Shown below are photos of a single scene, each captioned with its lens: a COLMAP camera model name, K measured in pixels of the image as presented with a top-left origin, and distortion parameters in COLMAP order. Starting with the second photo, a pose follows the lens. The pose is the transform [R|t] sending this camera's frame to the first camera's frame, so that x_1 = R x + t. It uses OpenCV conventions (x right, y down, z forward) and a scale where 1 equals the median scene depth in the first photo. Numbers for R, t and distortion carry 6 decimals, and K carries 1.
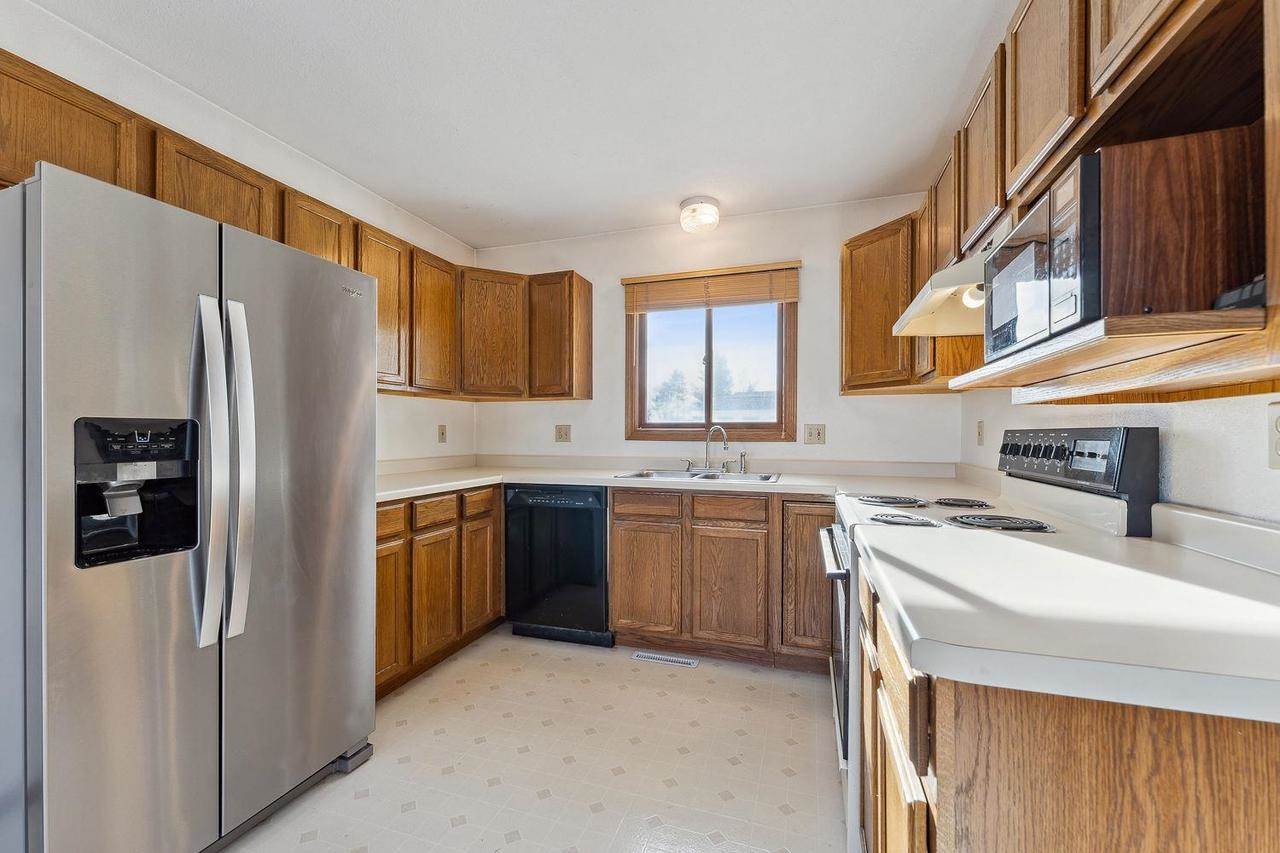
lens RADIAL K [[511.4, 0, 638.3], [0, 511.4, 433.6], [0, 0, 1]] dist [0.000089, 0.000347]
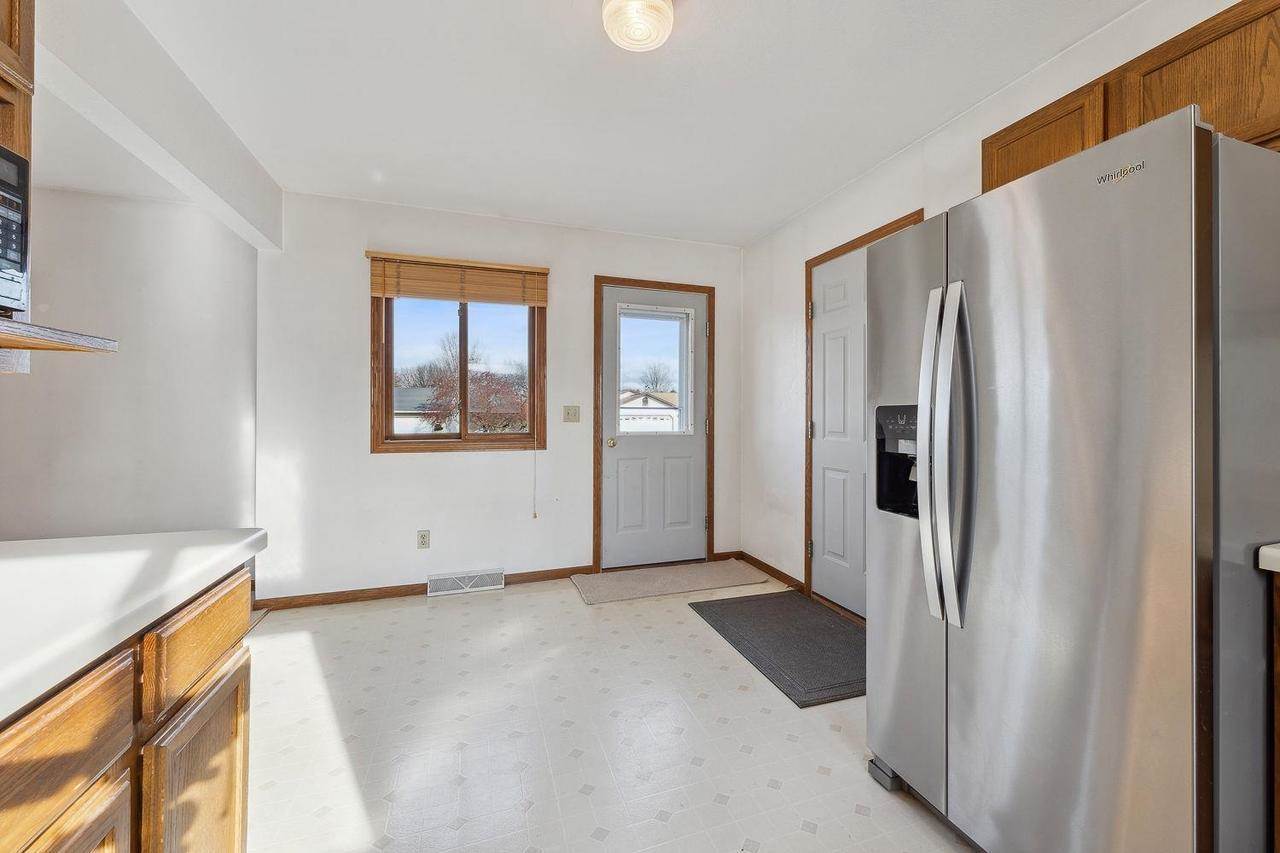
lens RADIAL K [[511.4, 0, 662.7], [0, 511.4, 409.0], [0, 0, 1]] dist [0.000089, 0.000347]
pose [[-0.774099, -0.012401, -0.632943, 0.145697], [-0.002891, 0.999867, -0.016054, 0.002181], [0.633058, -0.010598, -0.774032, 0.765128]]
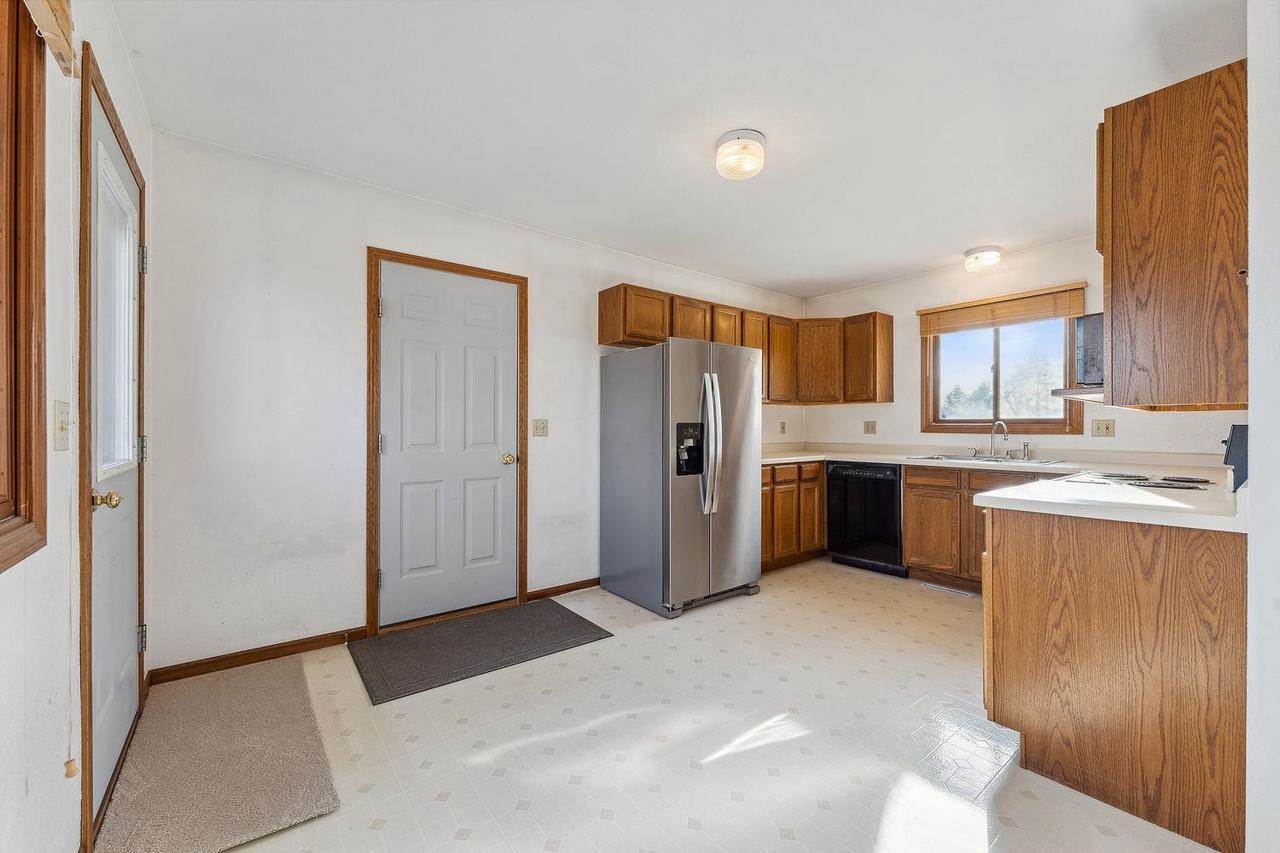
lens RADIAL K [[511.4, 0, 631.8], [0, 511.4, 427.0], [0, 0, 1]] dist [0.000089, 0.000347]
pose [[0.823876, -0.000895, -0.566770, 0.139887], [0.001868, 0.999998, 0.001137, -0.005832], [0.566767, -0.001996, 0.823875, -0.662142]]
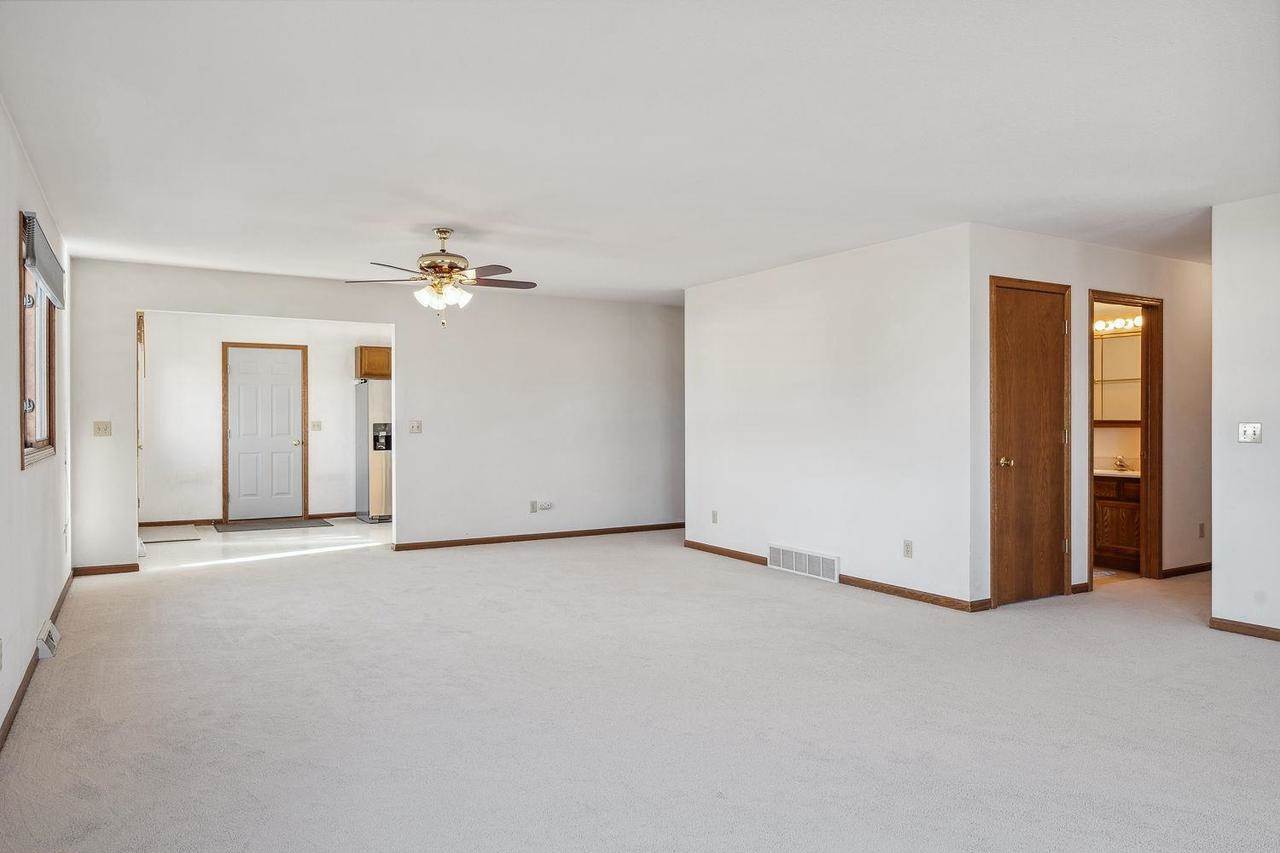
lens RADIAL K [[851.6, 0, 637.1], [0, 851.6, 424.4], [0, 0, 1]] dist [0.000189, 0.001294]
pose [[0.763341, -0.000548, -0.645996, 3.176923], [0.005039, 0.999974, 0.005107, -0.023817], [0.645977, -0.007154, 0.763324, -1.894251]]
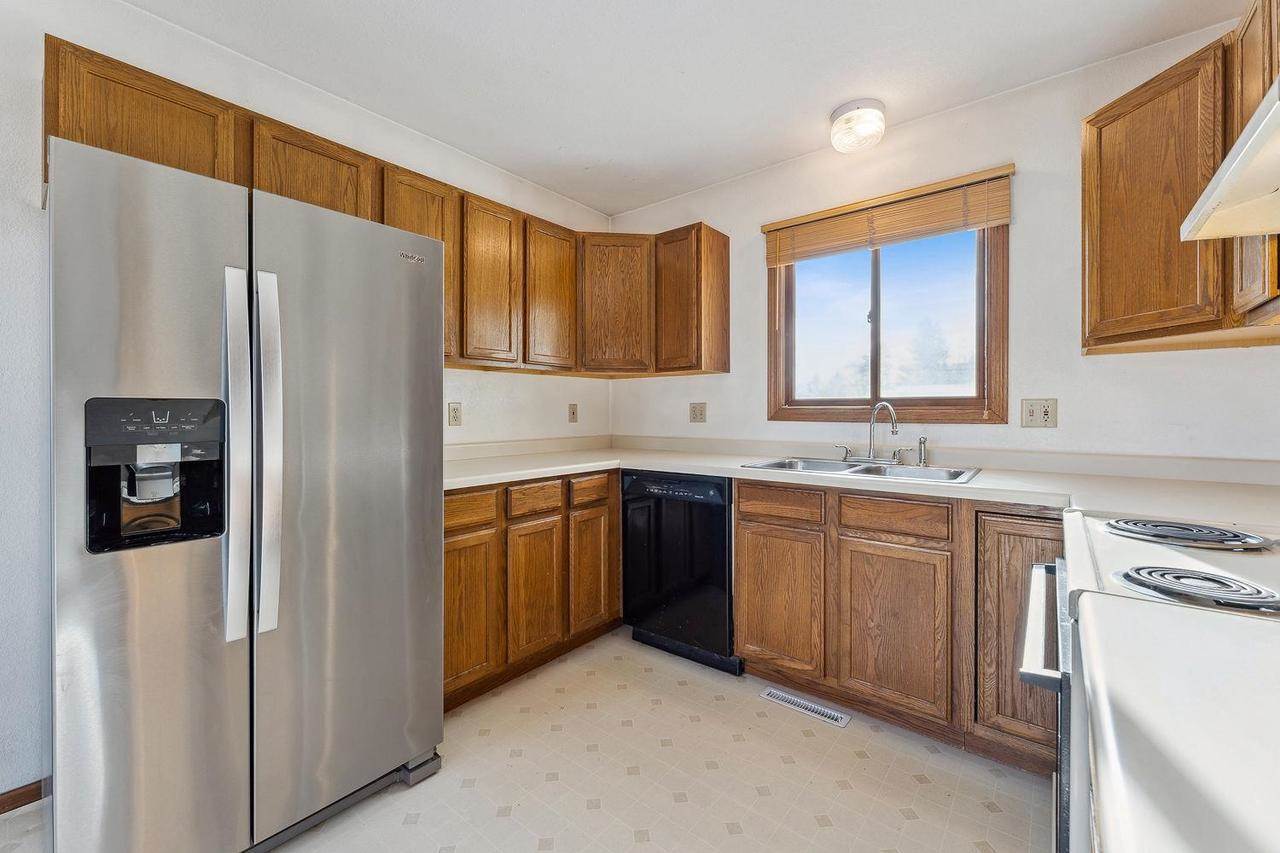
lens RADIAL K [[511.4, 0, 653.8], [0, 511.4, 410.8], [0, 0, 1]] dist [0.000089, 0.000347]
pose [[0.939879, -0.002753, -0.341496, 0.108165], [0.001912, 0.999994, -0.002798, -0.001157], [0.341502, 0.001976, 0.939879, 0.205655]]
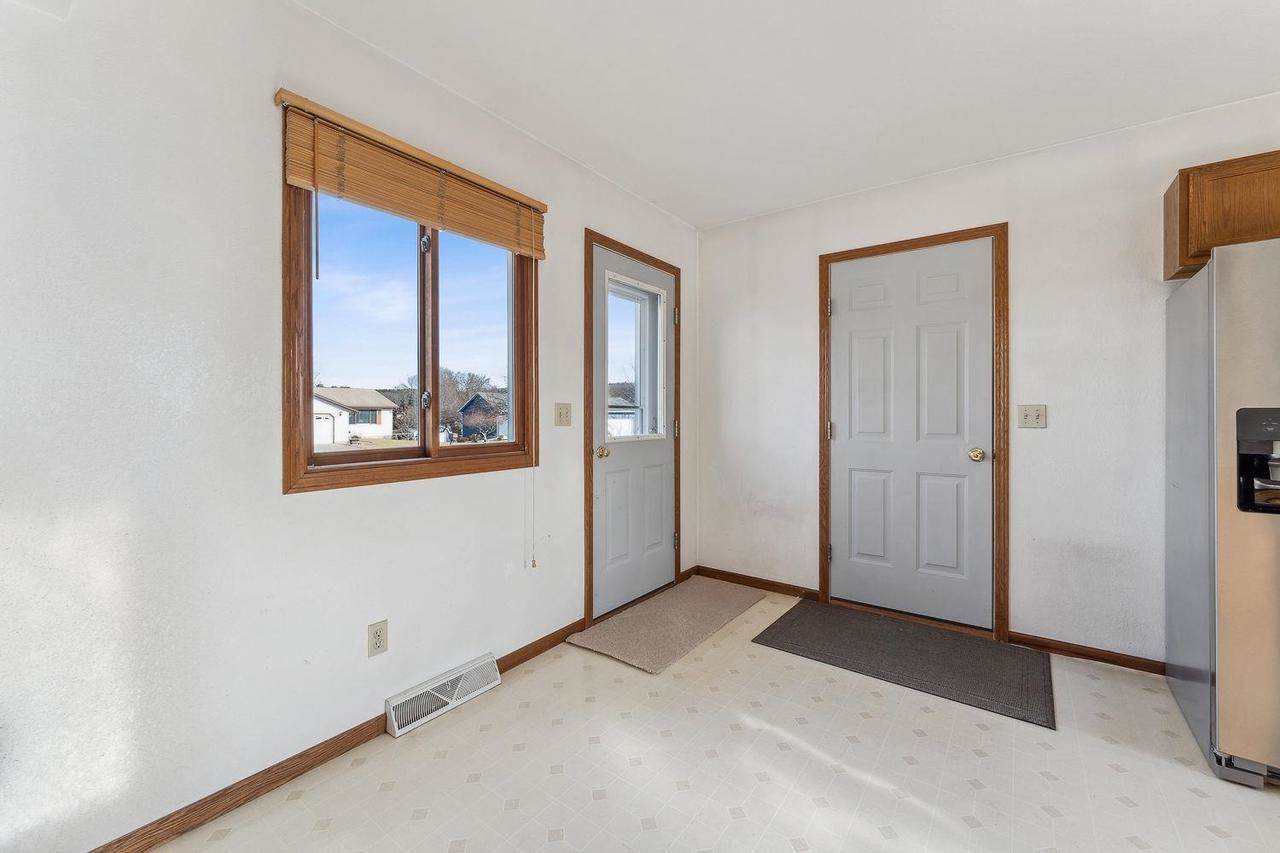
lens RADIAL K [[511.4, 0, 637.4], [0, 511.4, 412.0], [0, 0, 1]] dist [0.000089, 0.000347]
pose [[-0.314849, -0.006515, -0.949119, 0.379766], [0.000113, 0.999976, -0.006902, -0.004632], [0.949142, -0.002280, -0.314841, -0.079690]]
